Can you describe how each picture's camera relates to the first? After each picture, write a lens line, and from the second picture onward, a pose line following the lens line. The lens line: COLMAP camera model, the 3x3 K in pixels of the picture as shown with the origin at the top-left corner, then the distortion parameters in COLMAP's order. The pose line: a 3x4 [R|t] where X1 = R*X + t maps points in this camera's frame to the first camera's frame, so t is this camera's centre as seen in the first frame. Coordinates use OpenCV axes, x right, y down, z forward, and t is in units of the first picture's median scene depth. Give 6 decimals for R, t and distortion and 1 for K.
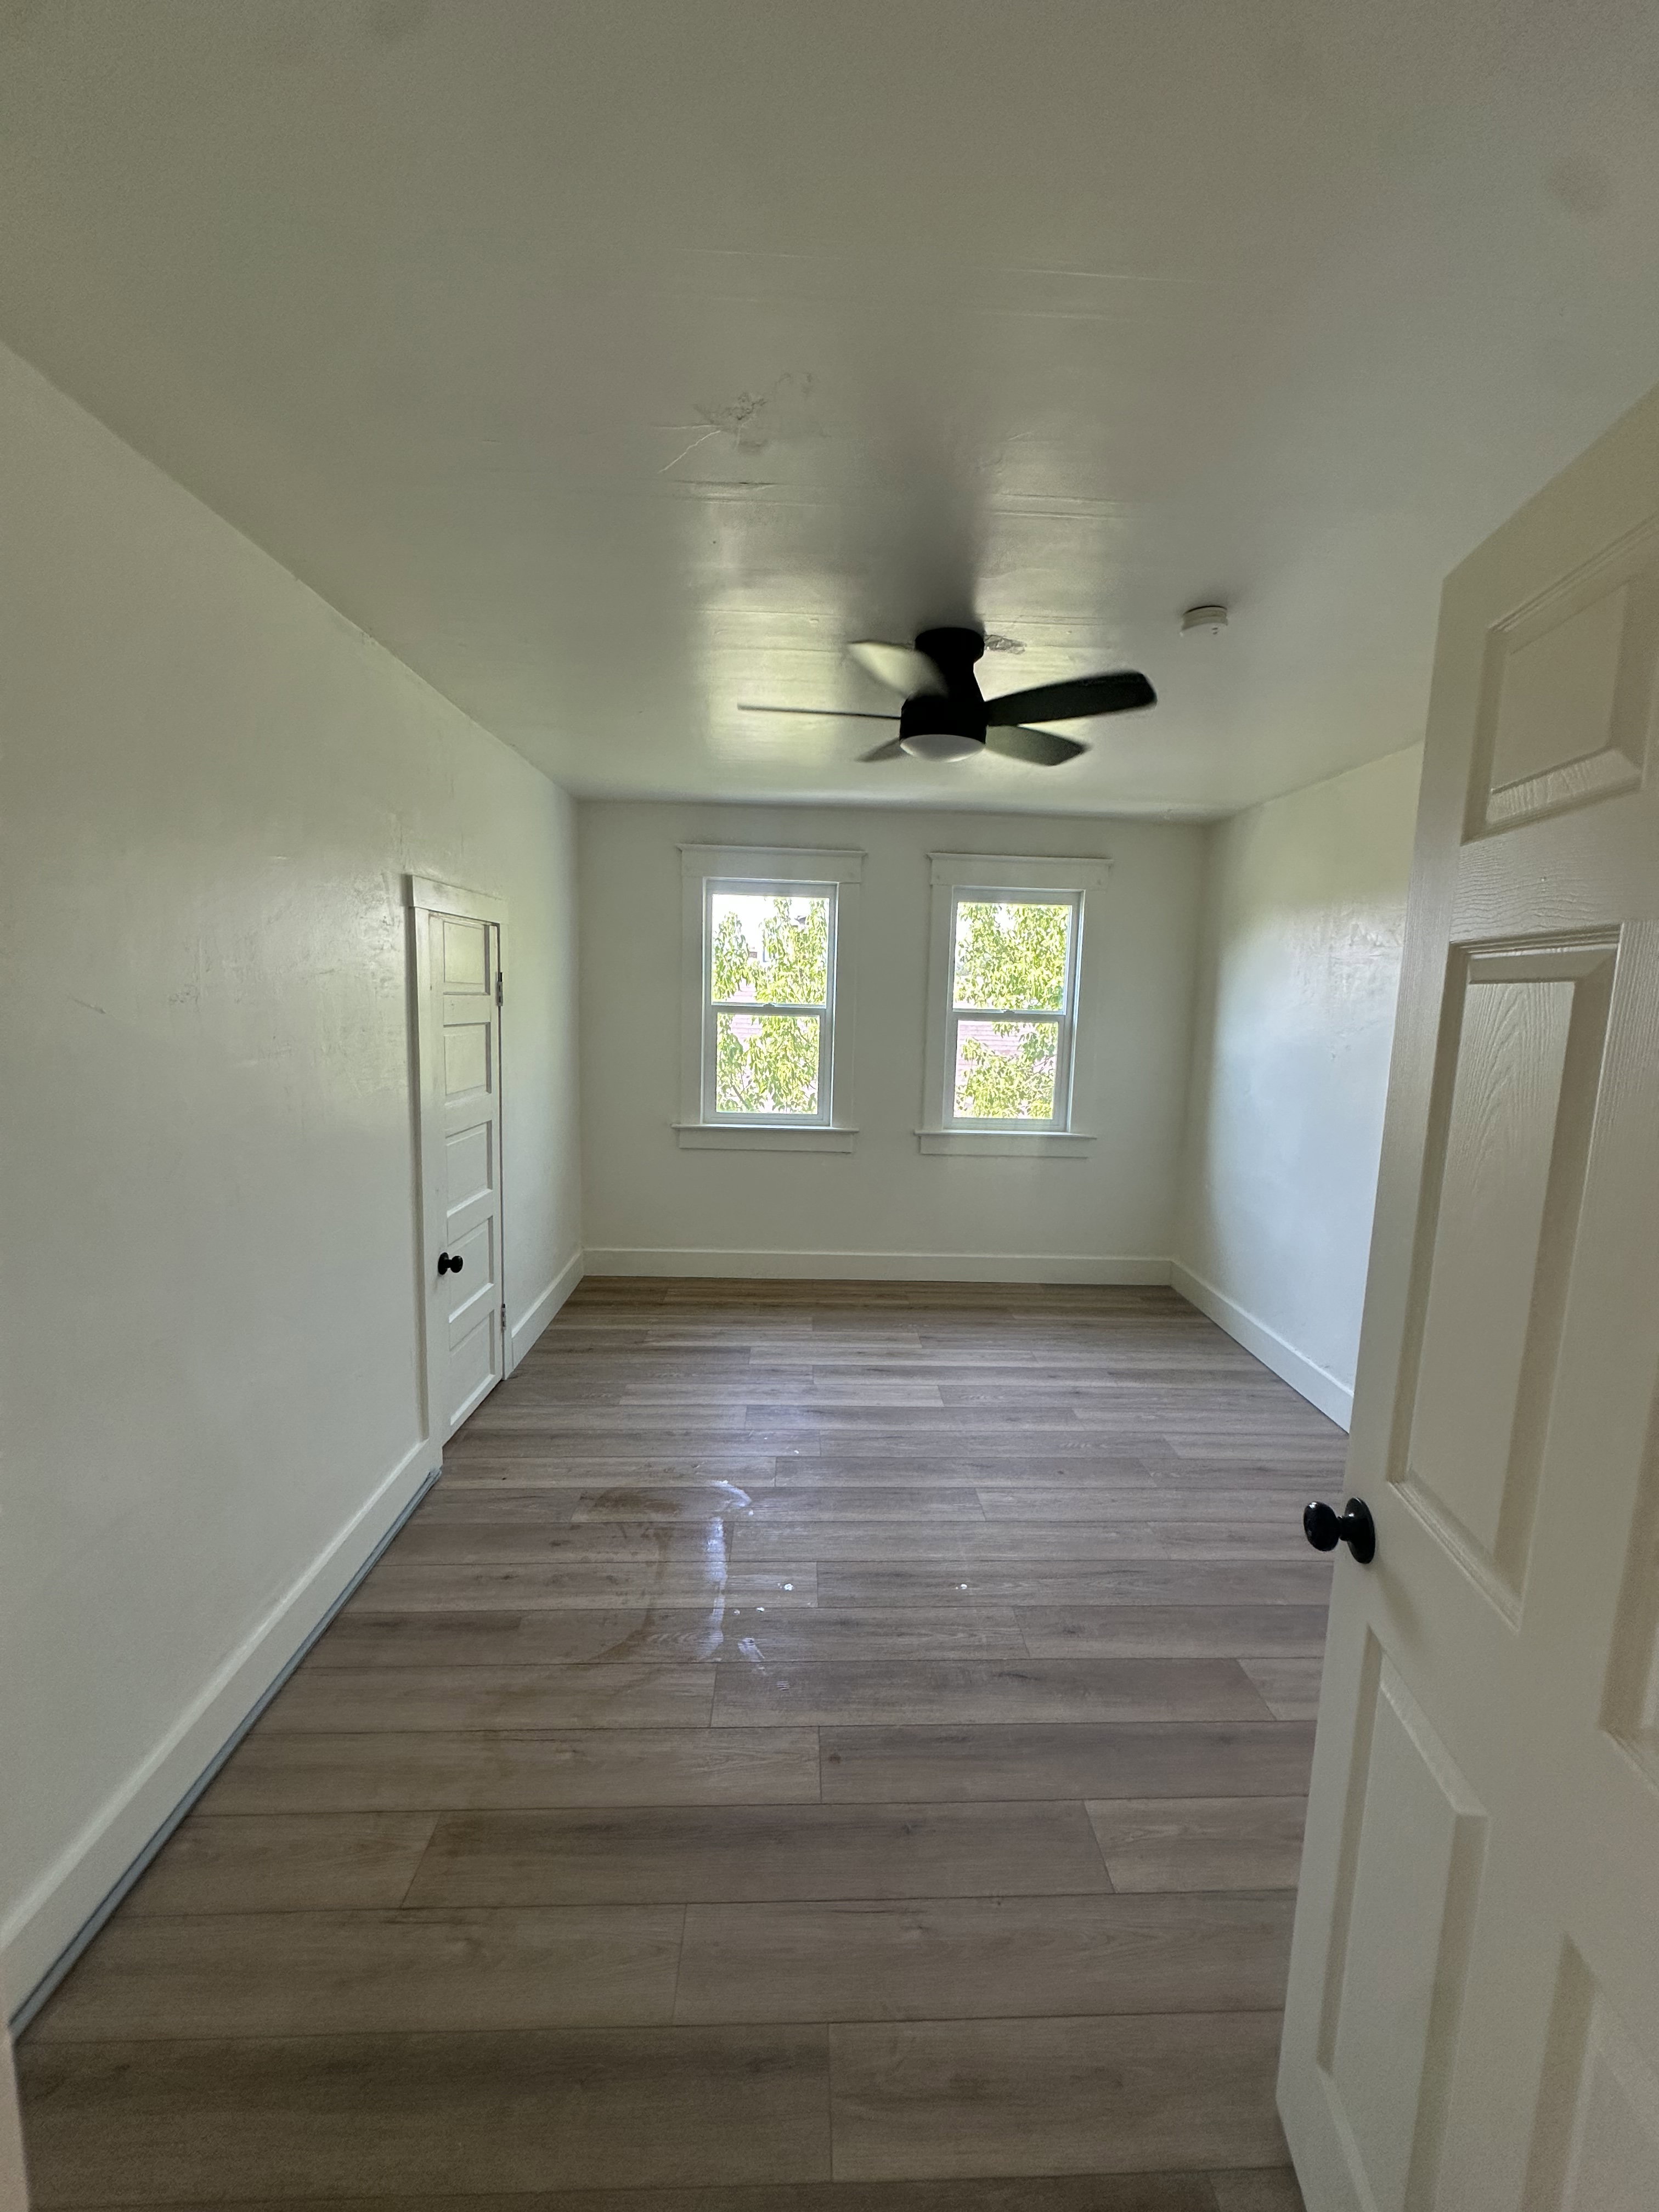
lens RADIAL K [[887.7, 0, 833.7], [0, 887.7, 1105.3], [0, 0, 1]] dist [-0.002477, 0.000404]
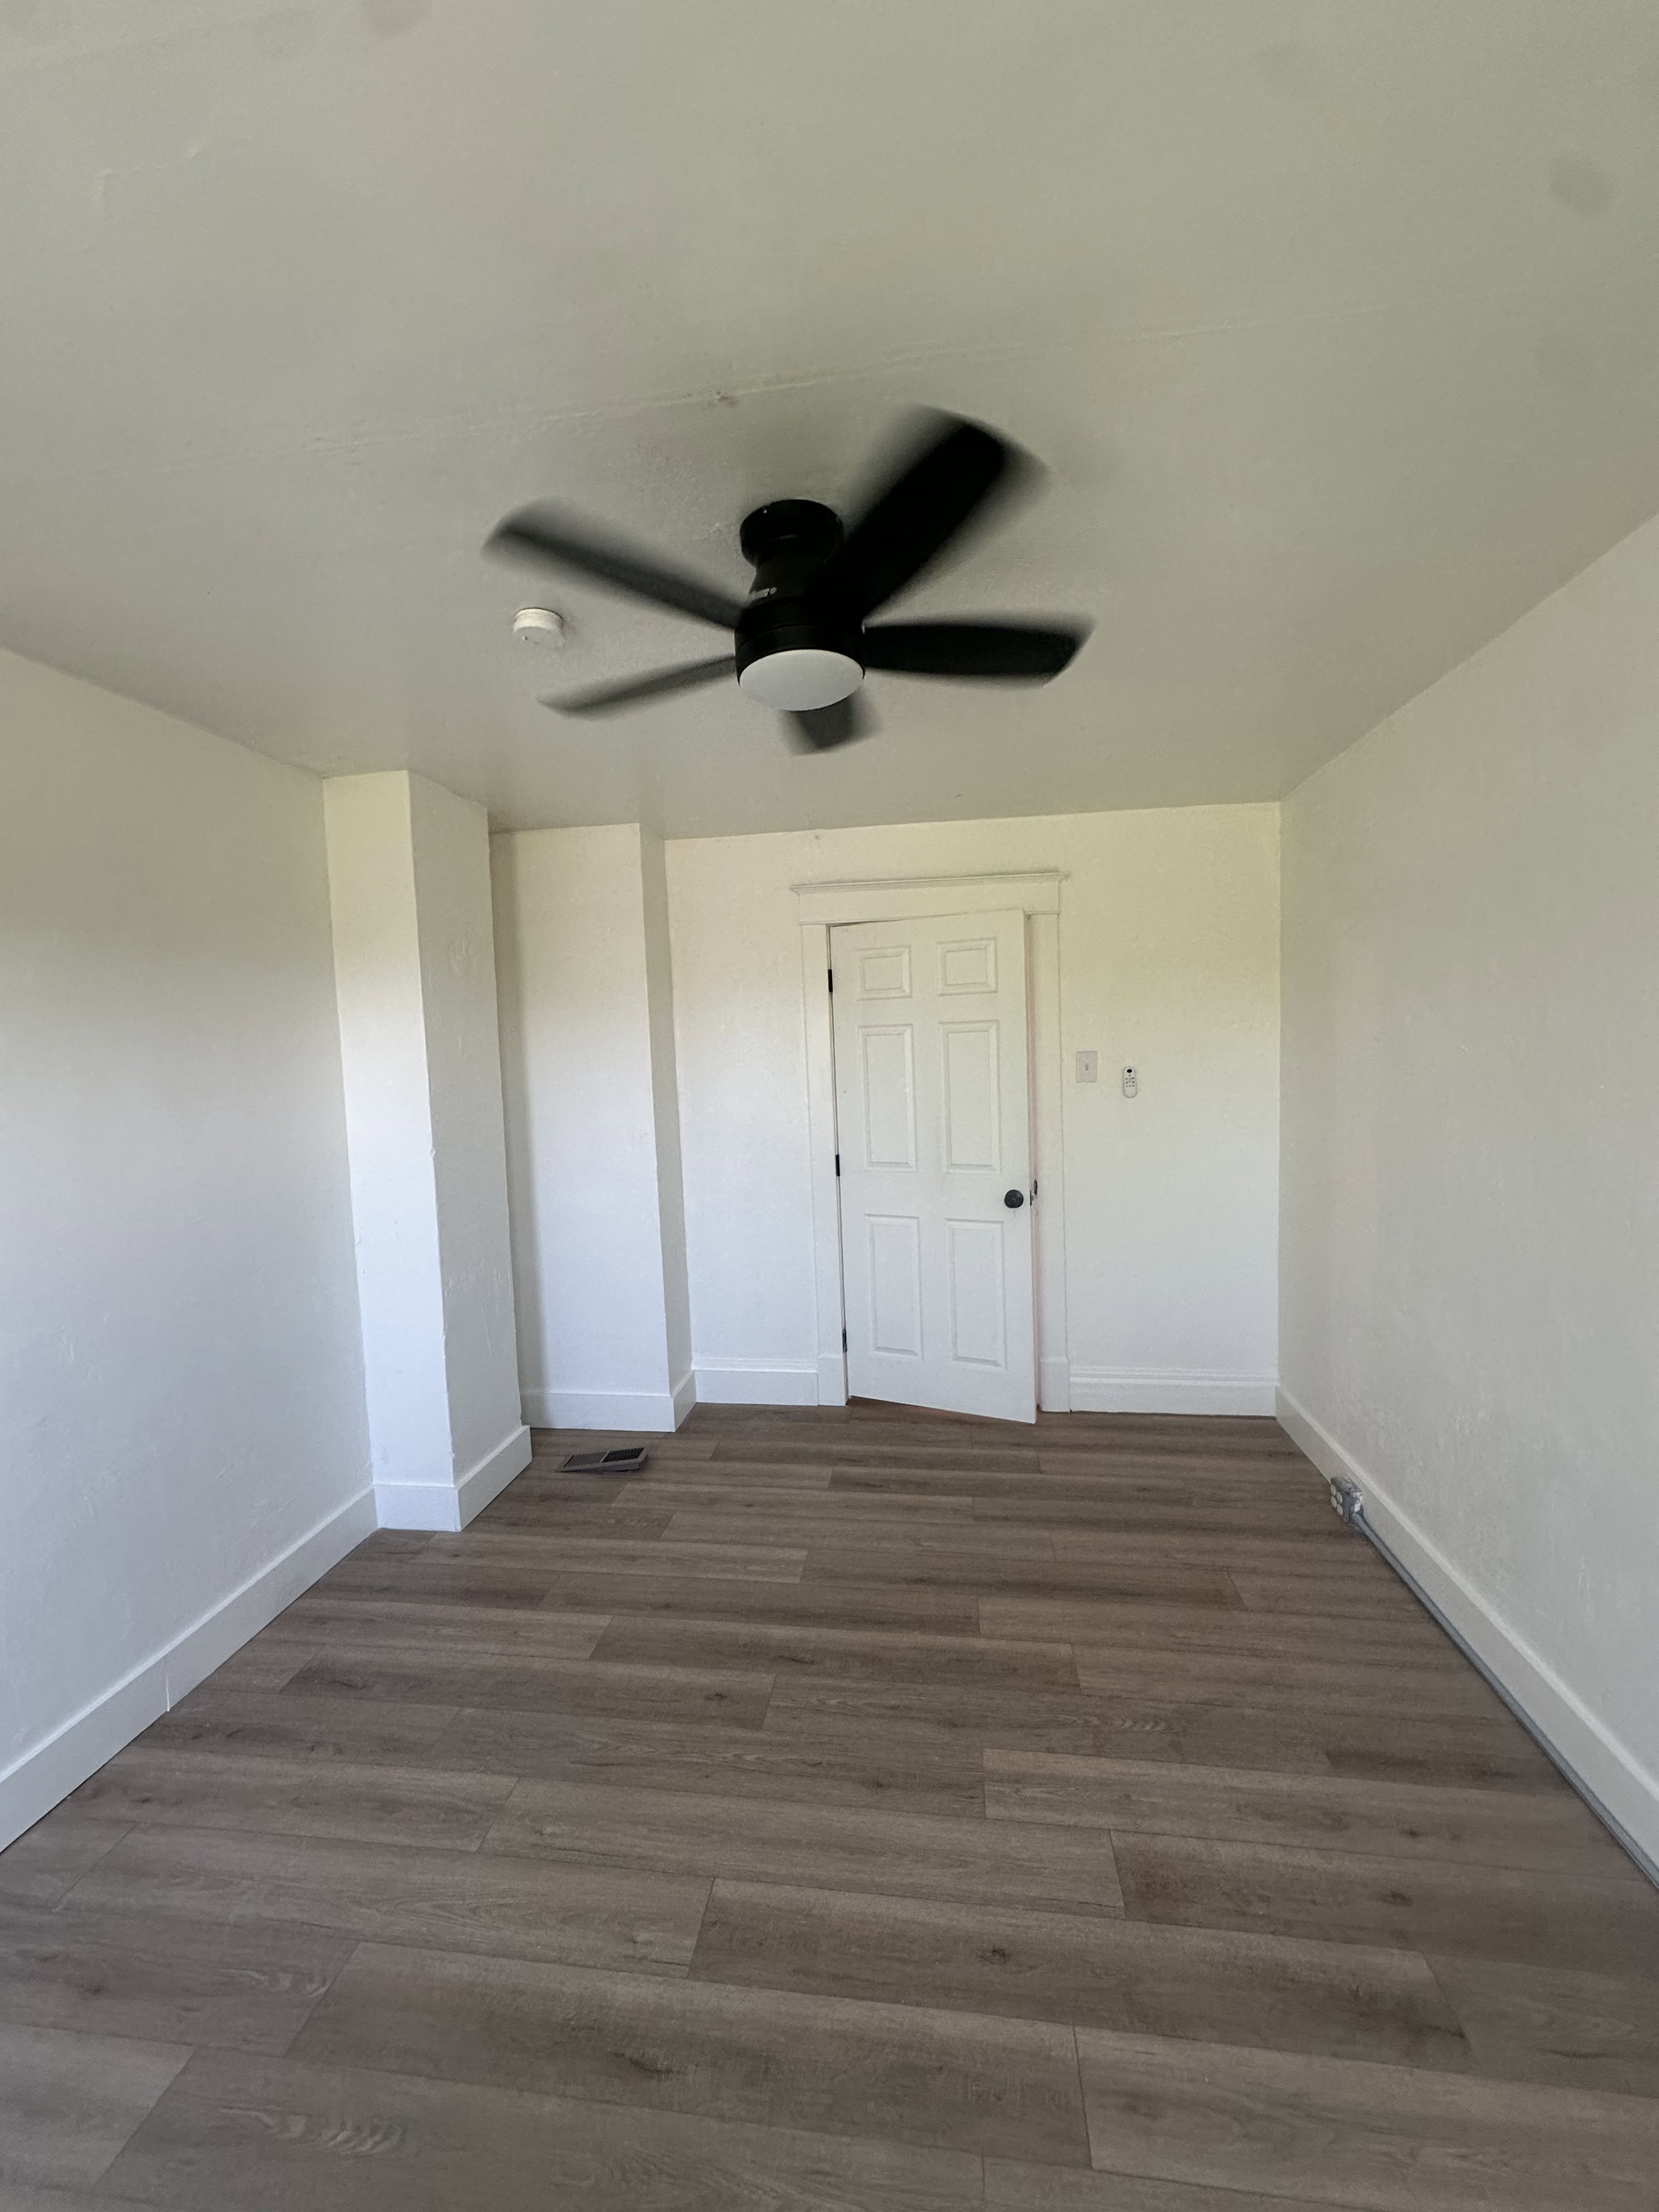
lens RADIAL K [[887.7, 0, 829.8], [0, 887.7, 1106.1], [0, 0, 1]] dist [-0.002477, 0.000404]
pose [[-0.984913, -0.010712, 0.172719, -0.013659], [0.025938, 0.977669, 0.208542, -0.244438], [-0.171096, 0.209876, -0.962641, 1.822760]]
